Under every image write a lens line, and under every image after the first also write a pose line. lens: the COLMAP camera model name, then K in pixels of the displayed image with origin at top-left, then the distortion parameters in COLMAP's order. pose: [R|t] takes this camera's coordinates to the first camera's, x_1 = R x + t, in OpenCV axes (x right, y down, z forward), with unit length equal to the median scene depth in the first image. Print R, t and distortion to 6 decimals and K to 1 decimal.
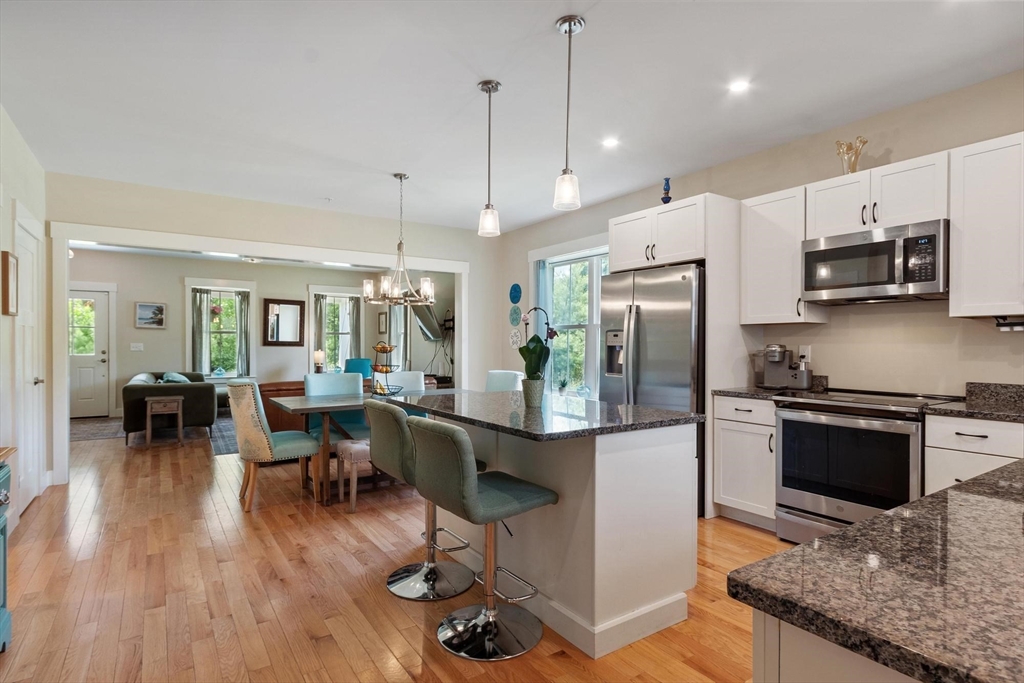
lens RADIAL K [[531.0, 0, 508.6], [0, 531.0, 345.4], [0, 0, 1]] dist [0.004040, -0.000147]
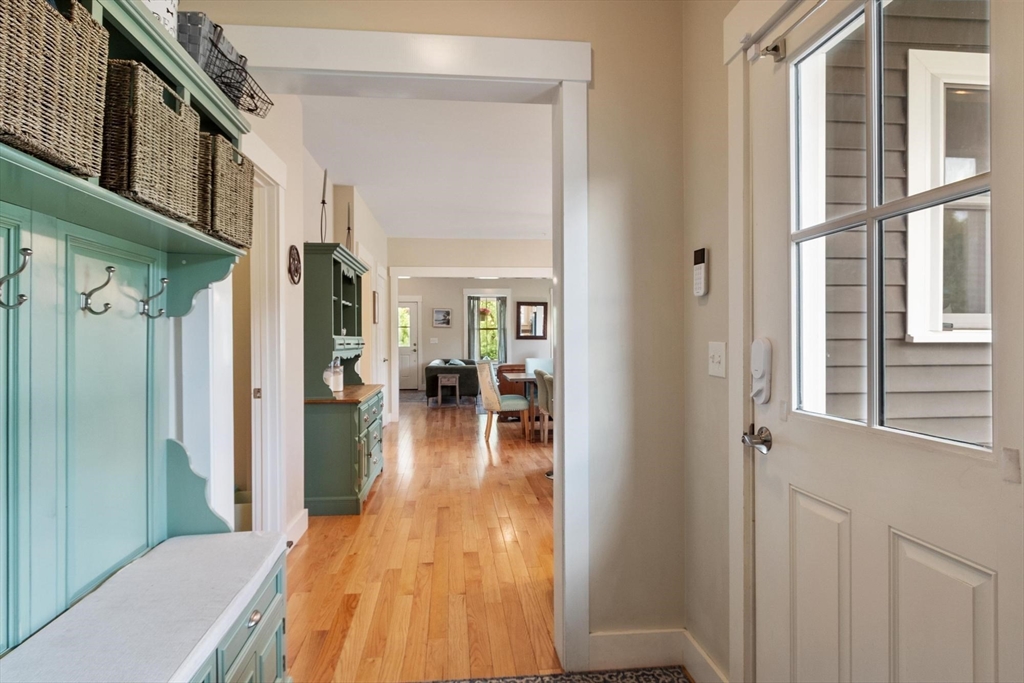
lens RADIAL K [[561.2, 0, 512.0], [0, 561.2, 341.5], [0, 0, 1]] dist [-0.016816, -0.000558]
pose [[0.887569, -0.004648, -0.460651, 0.228600], [0.007343, 0.999965, 0.004059, 0.001083], [0.460616, -0.006985, 0.887572, -0.301198]]
